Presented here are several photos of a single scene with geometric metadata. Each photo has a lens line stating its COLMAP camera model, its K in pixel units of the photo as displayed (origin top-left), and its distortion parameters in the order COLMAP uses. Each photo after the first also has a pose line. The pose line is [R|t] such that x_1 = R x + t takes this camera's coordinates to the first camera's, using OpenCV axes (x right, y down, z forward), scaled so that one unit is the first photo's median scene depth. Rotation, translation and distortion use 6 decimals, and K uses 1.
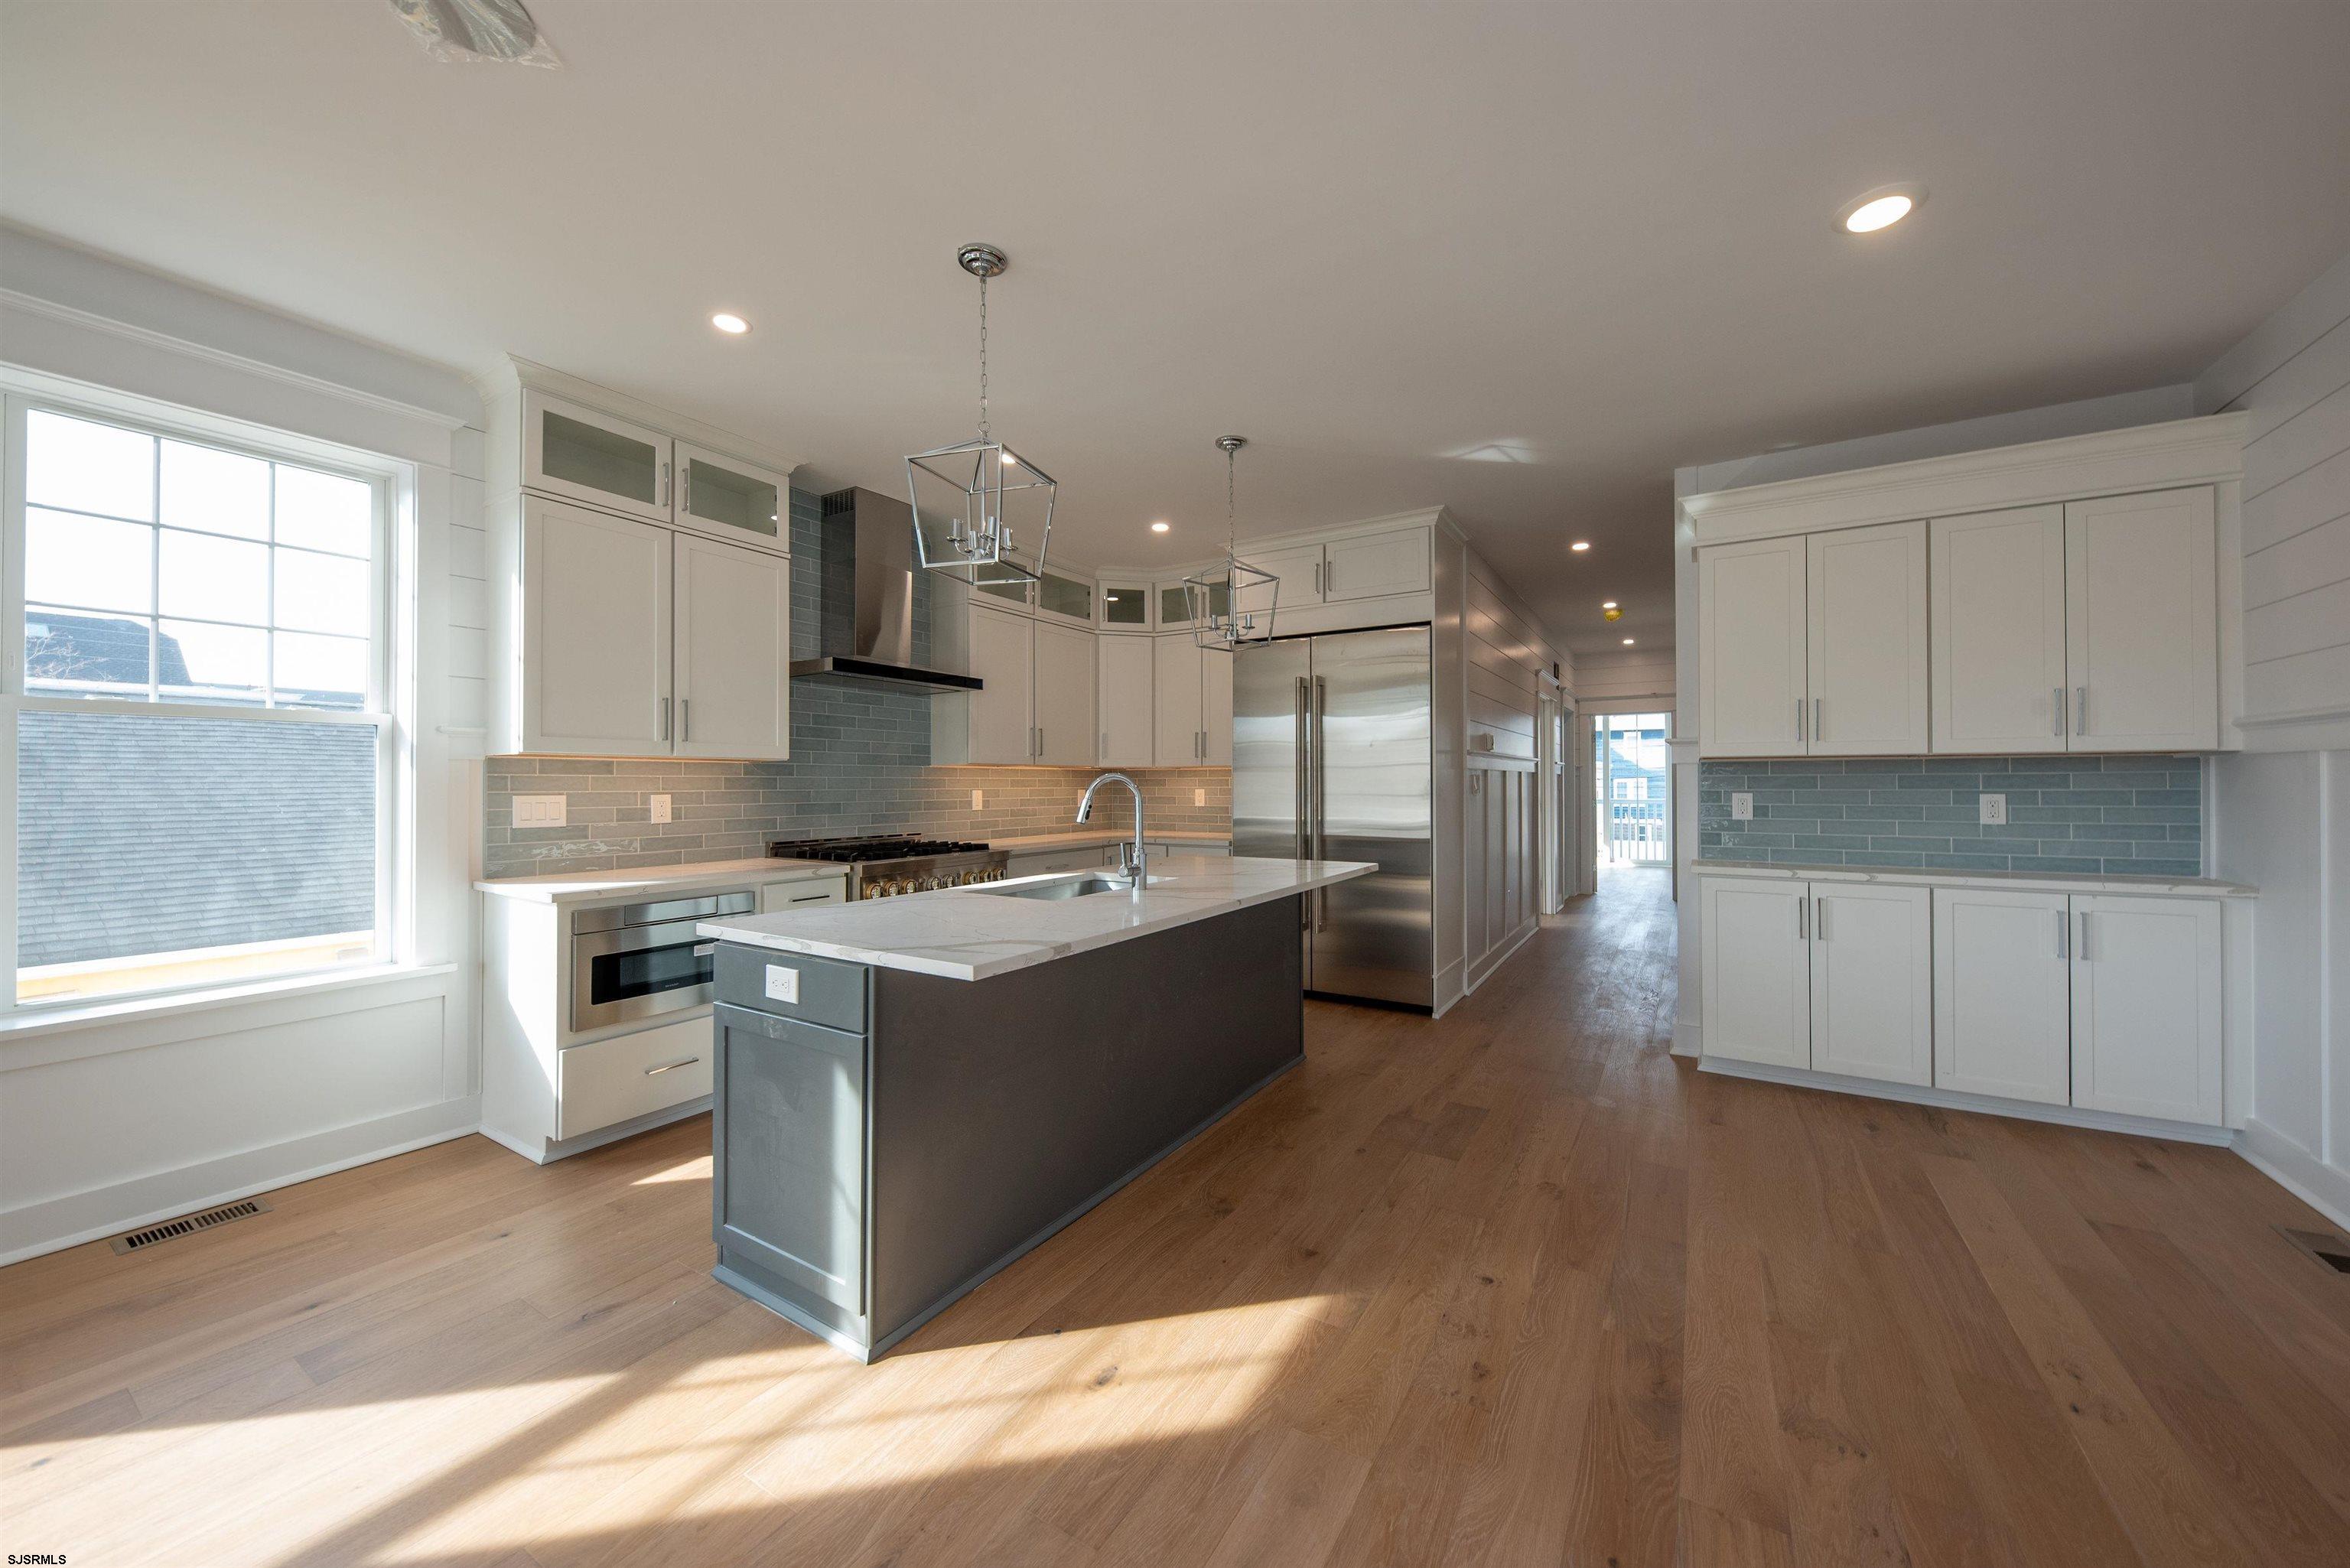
lens RADIAL K [[819.8, 0, 1218.3], [0, 819.8, 779.8], [0, 0, 1]] dist [0.004708, -0.003400]
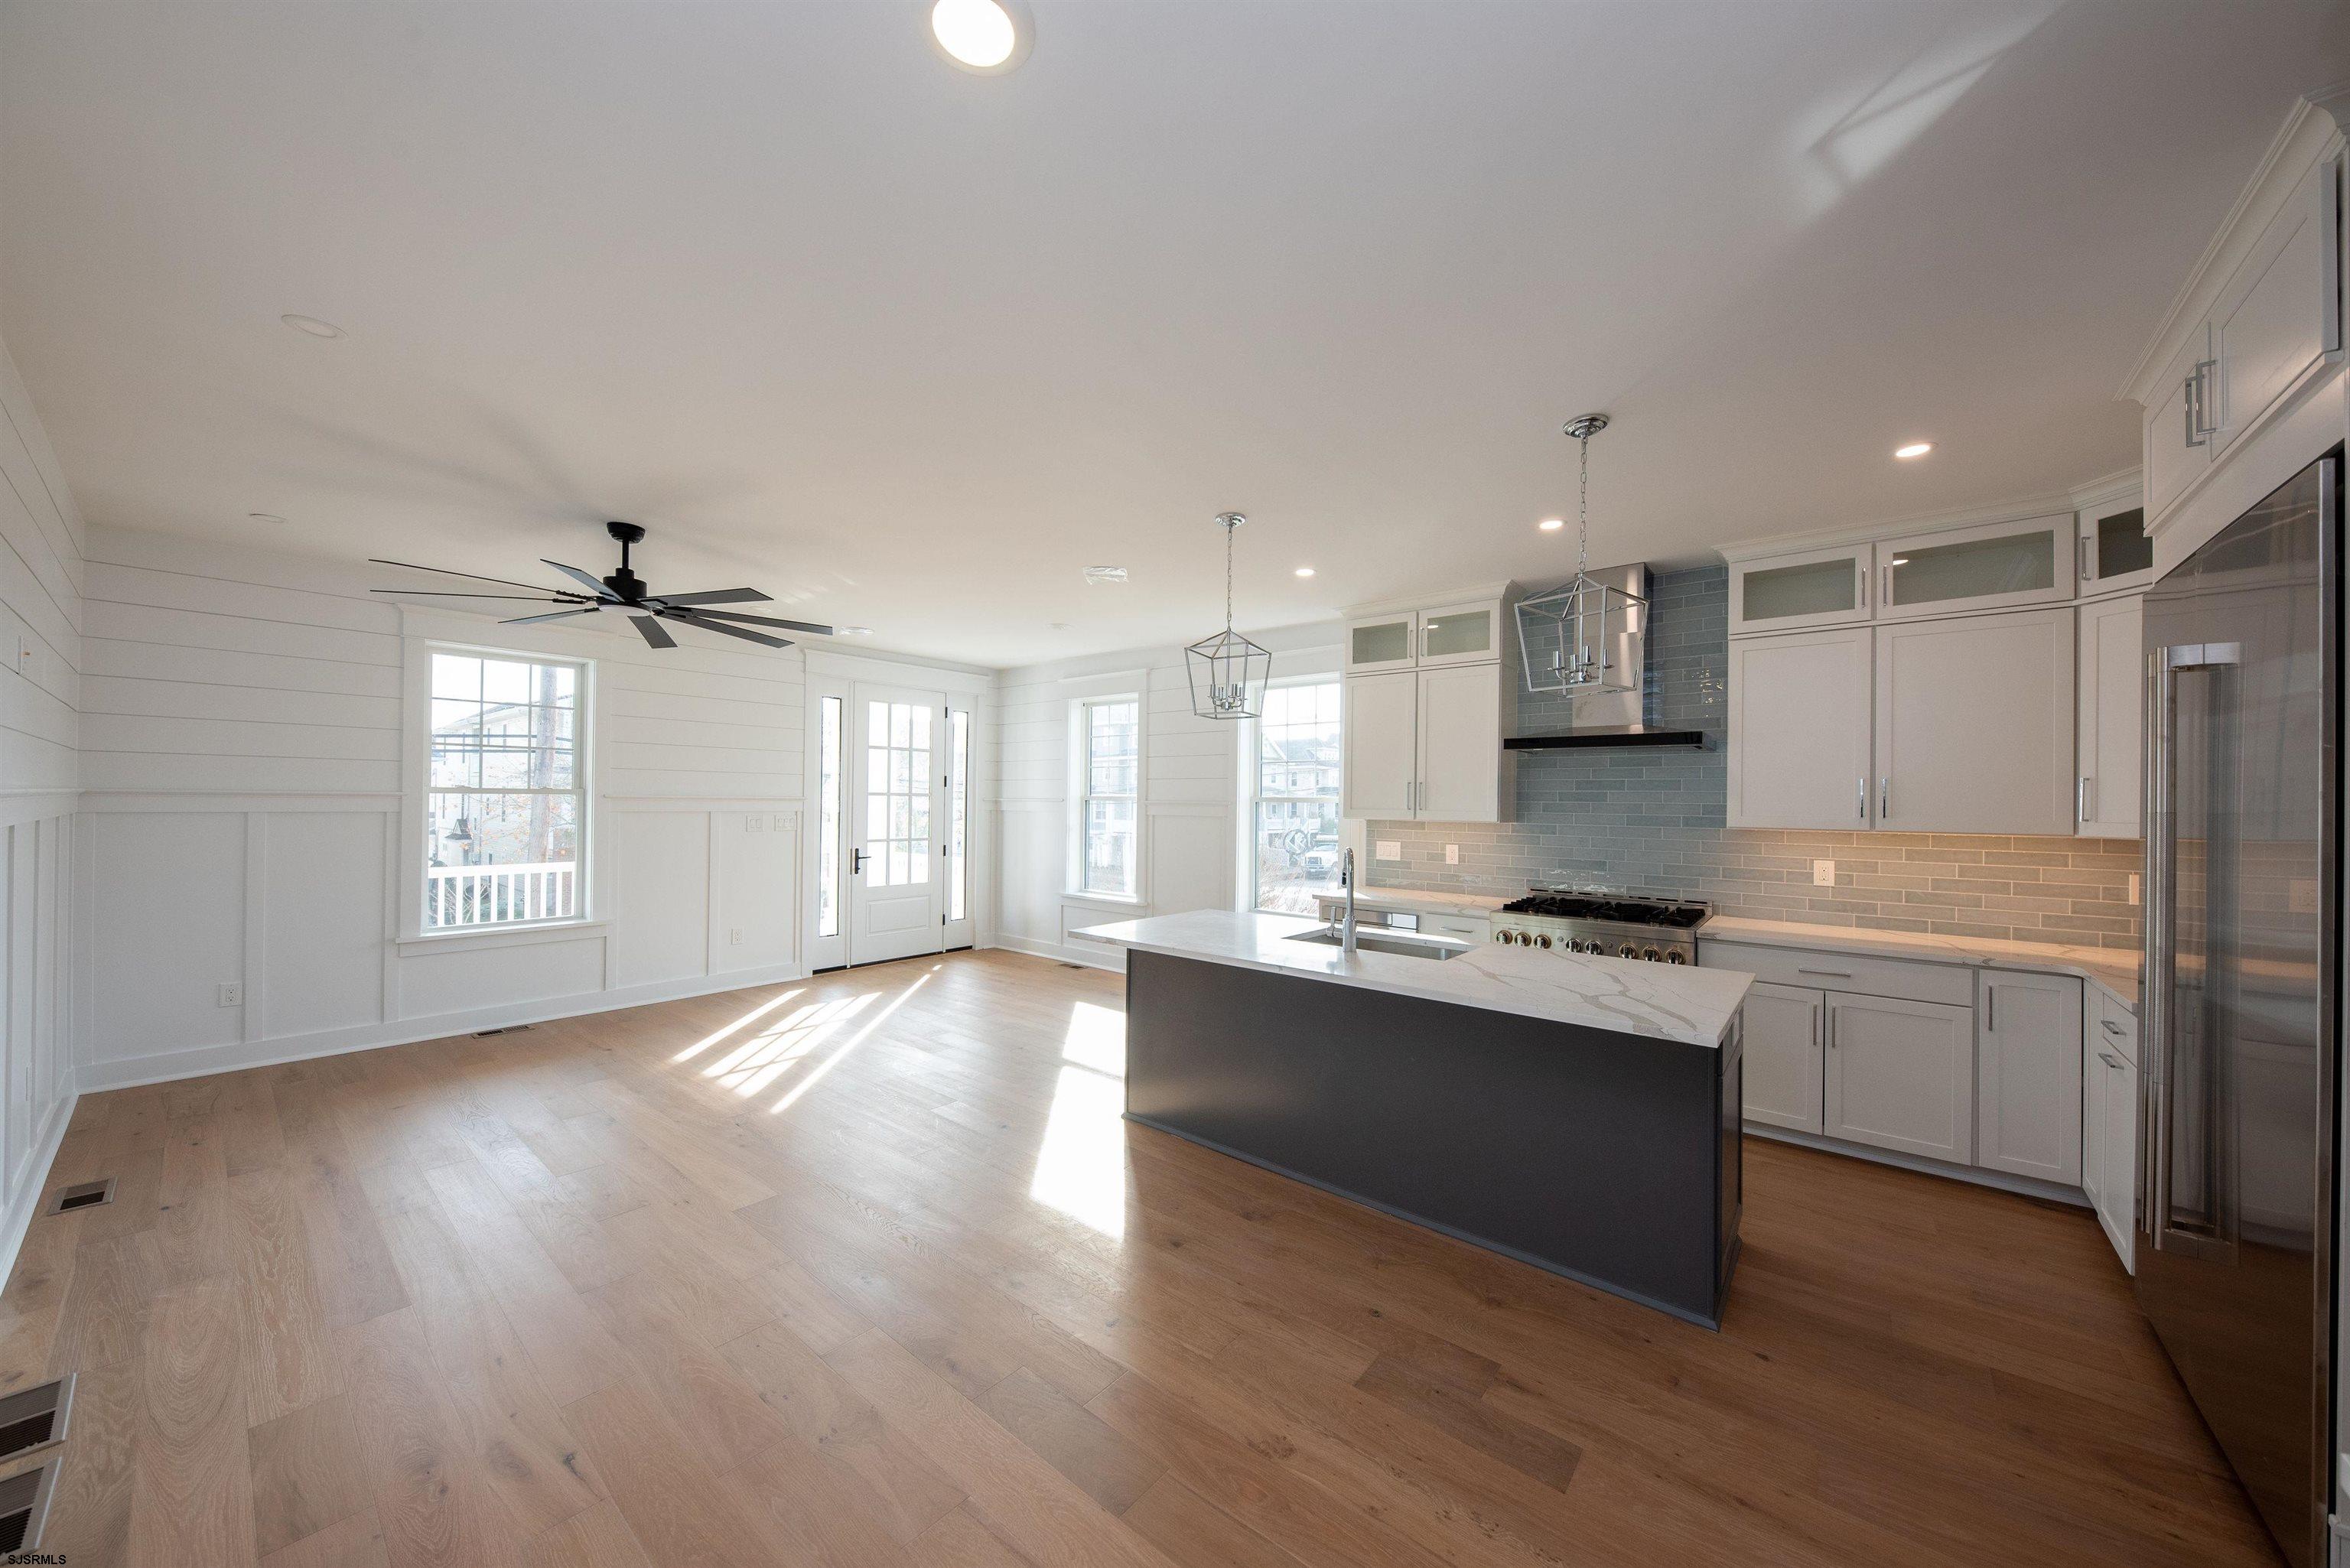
lens RADIAL K [[819.8, 0, 1174.4], [0, 819.8, 804.2], [0, 0, 1]] dist [0.004708, -0.003400]
pose [[-0.170455, 0.008831, -0.985326, 0.843622], [-0.004237, 0.999944, 0.009695, -0.066185], [0.985356, 0.005827, -0.170408, 0.760414]]
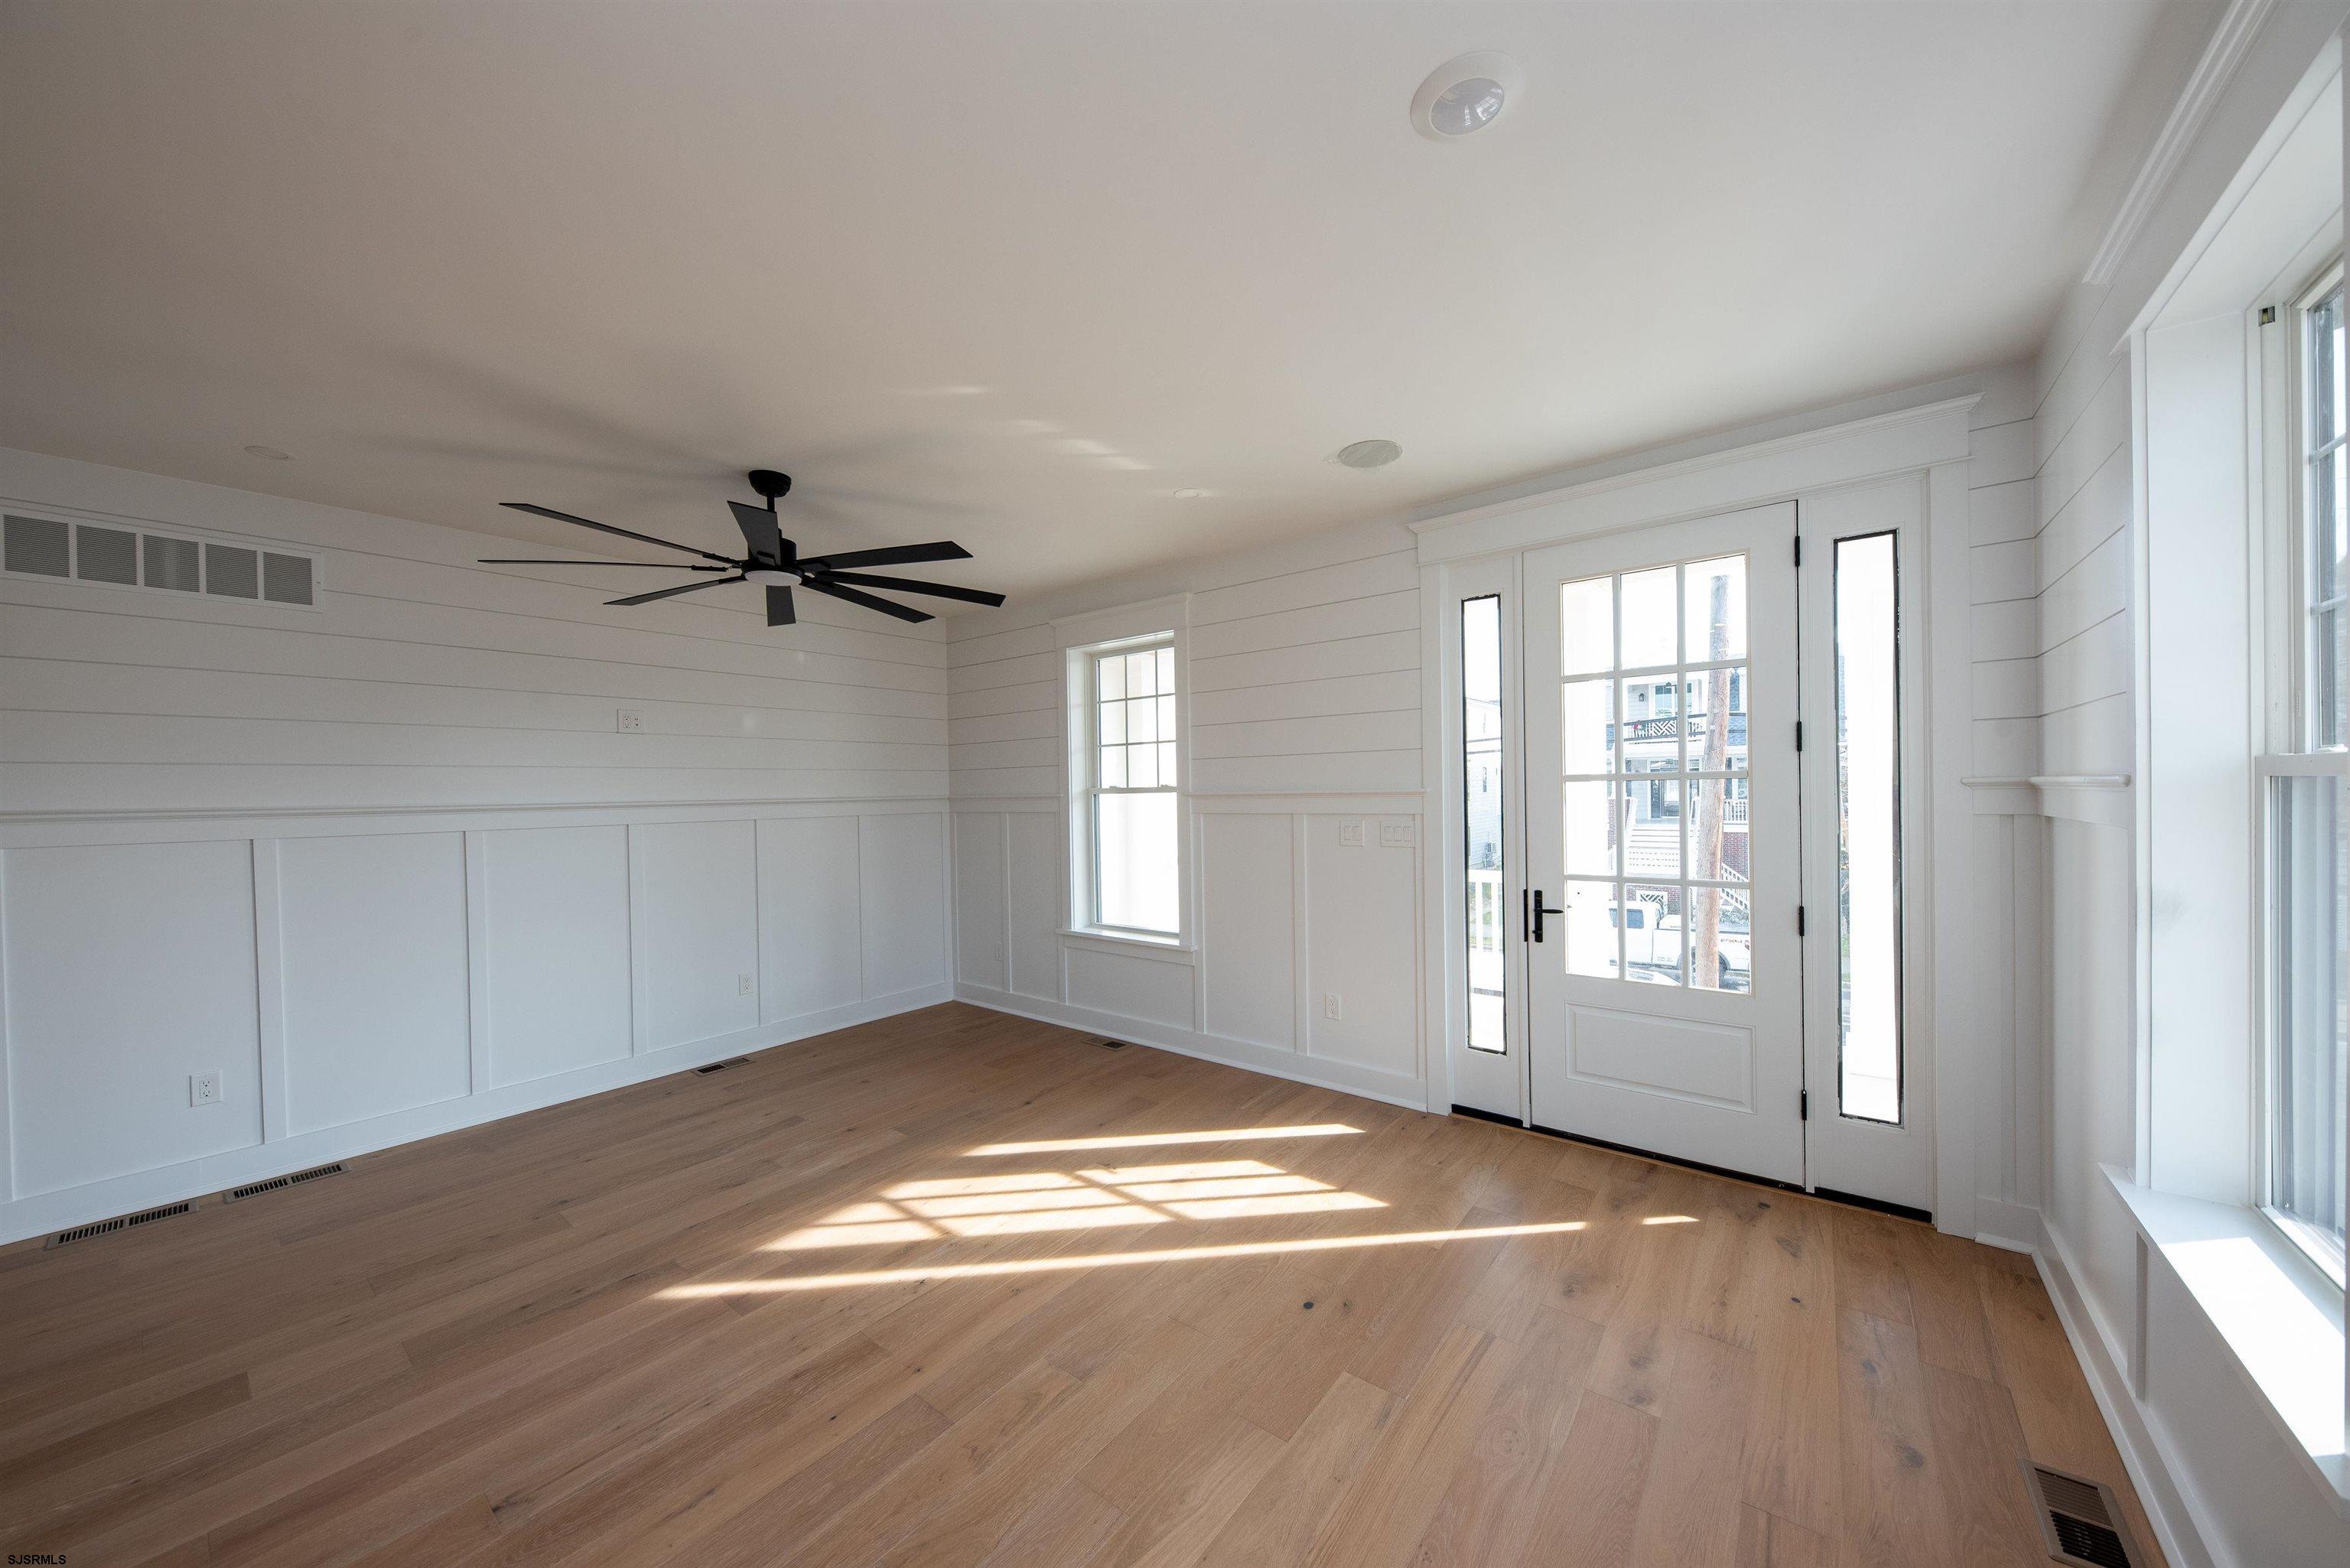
lens RADIAL K [[819.8, 0, 1192.0], [0, 819.8, 803.3], [0, 0, 1]] dist [0.004708, -0.003400]
pose [[-0.992452, 0.015927, 0.121597, -0.666548], [0.016597, 0.999852, 0.004503, -0.052223], [-0.121507, 0.006487, -0.992569, 0.683292]]
